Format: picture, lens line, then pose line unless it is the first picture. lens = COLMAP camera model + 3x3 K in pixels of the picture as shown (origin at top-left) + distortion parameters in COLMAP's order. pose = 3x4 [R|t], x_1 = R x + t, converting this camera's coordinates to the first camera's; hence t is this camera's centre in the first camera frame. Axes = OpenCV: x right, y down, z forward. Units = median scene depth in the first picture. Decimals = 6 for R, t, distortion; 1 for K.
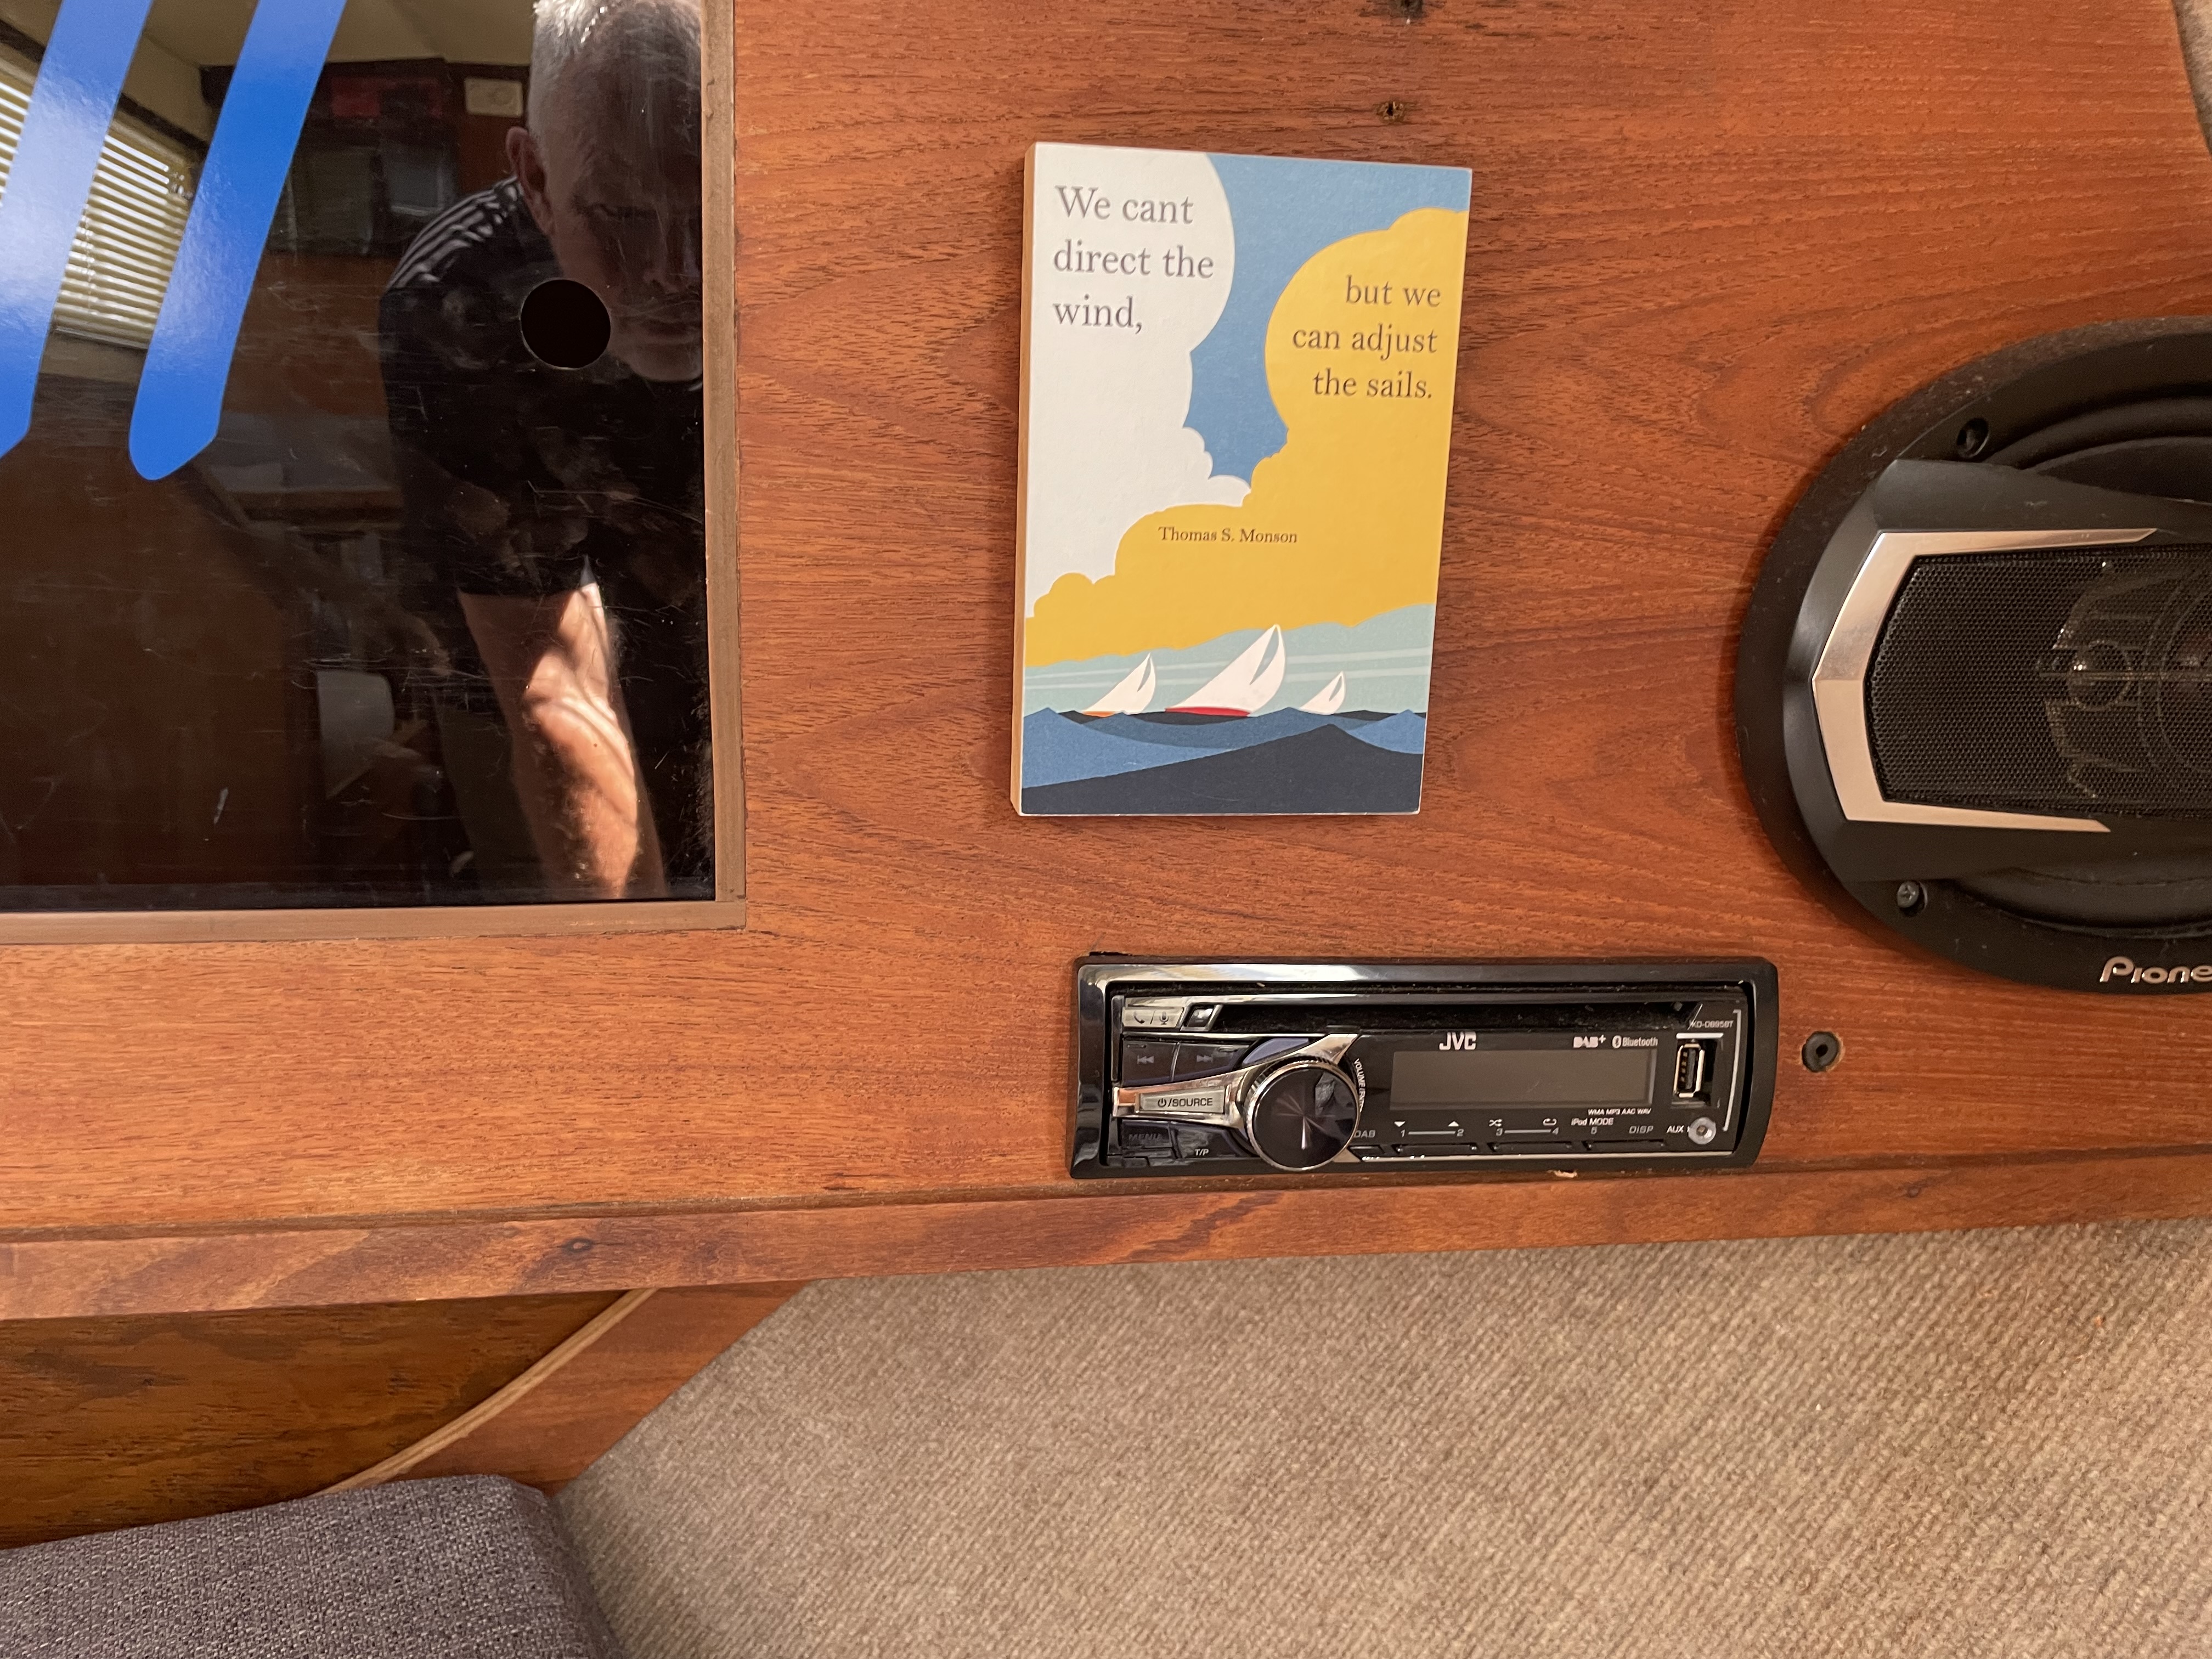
lens RADIAL K [[1688.6, 0, 1099.9], [0, 1688.6, 817.3], [0, 0, 1]] dist [0.087523, -0.121805]
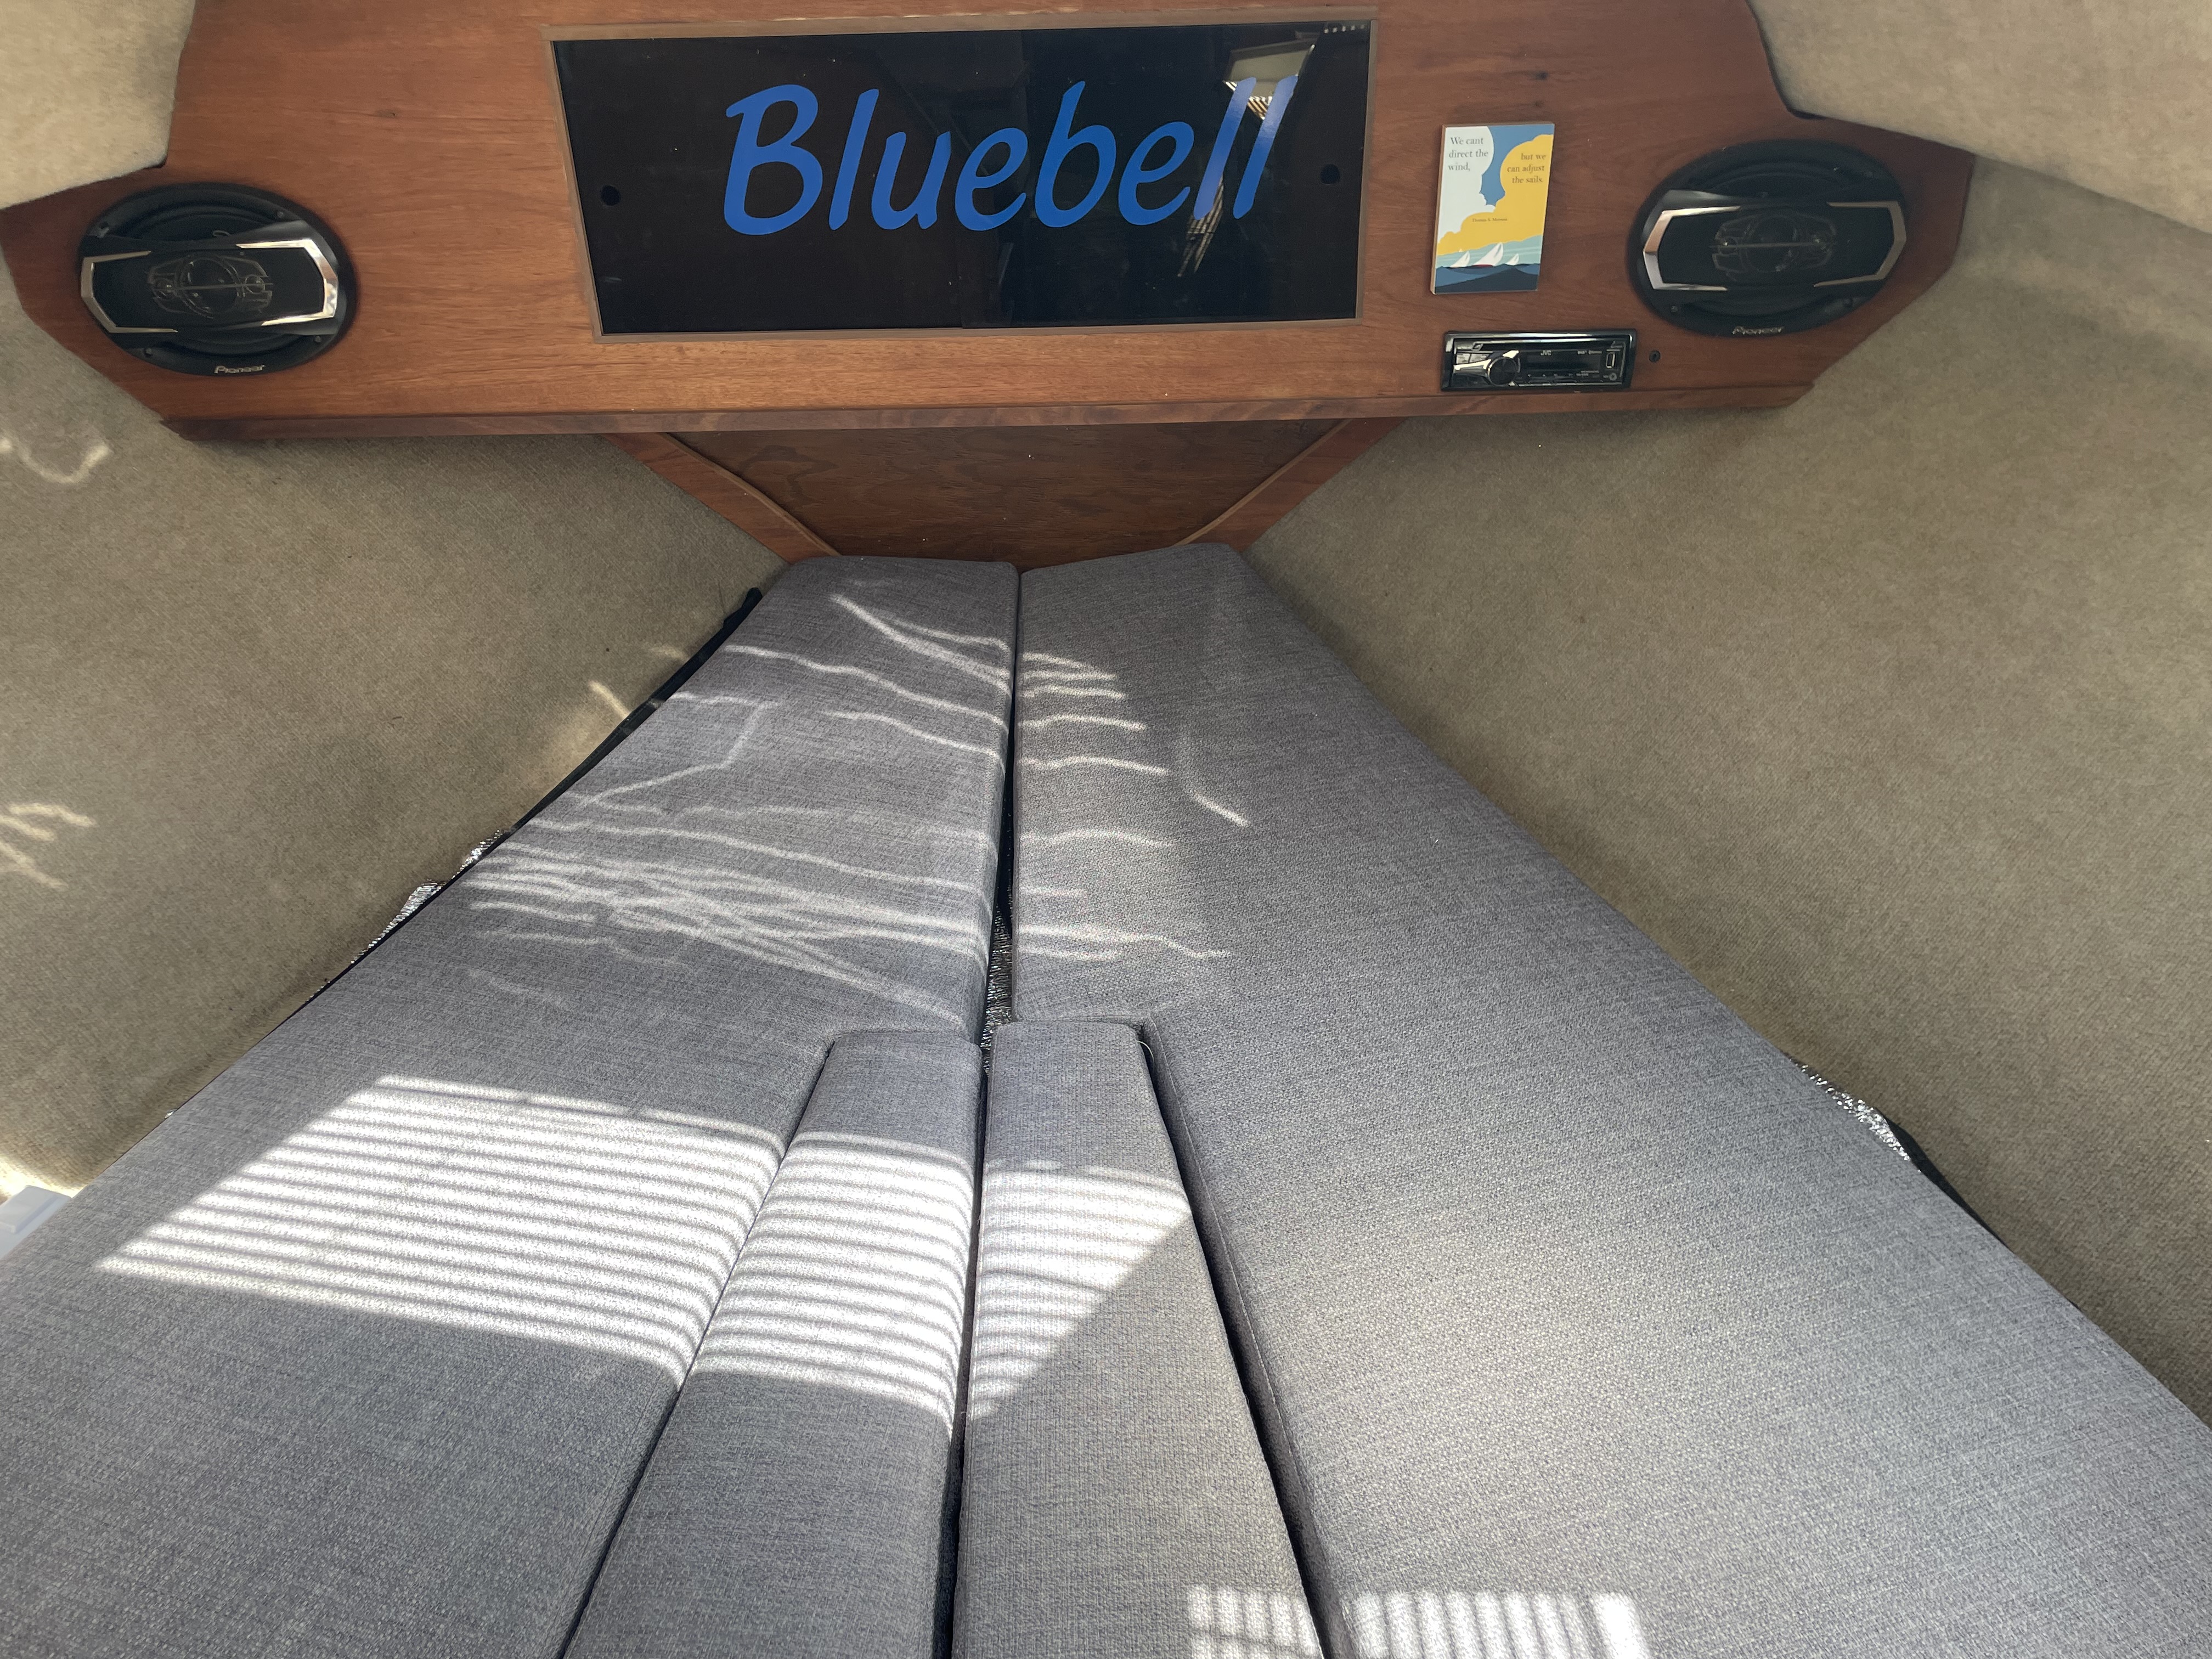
lens RADIAL K [[1688.6, 0, 1099.9], [0, 1688.6, 817.3], [0, 0, 1]] dist [0.087523, -0.121805]
pose [[0.984499, 0.030616, -0.172700, -0.087709], [0.021030, 0.956939, 0.289527, -0.000474], [0.174127, -0.288671, 0.941461, -3.255300]]
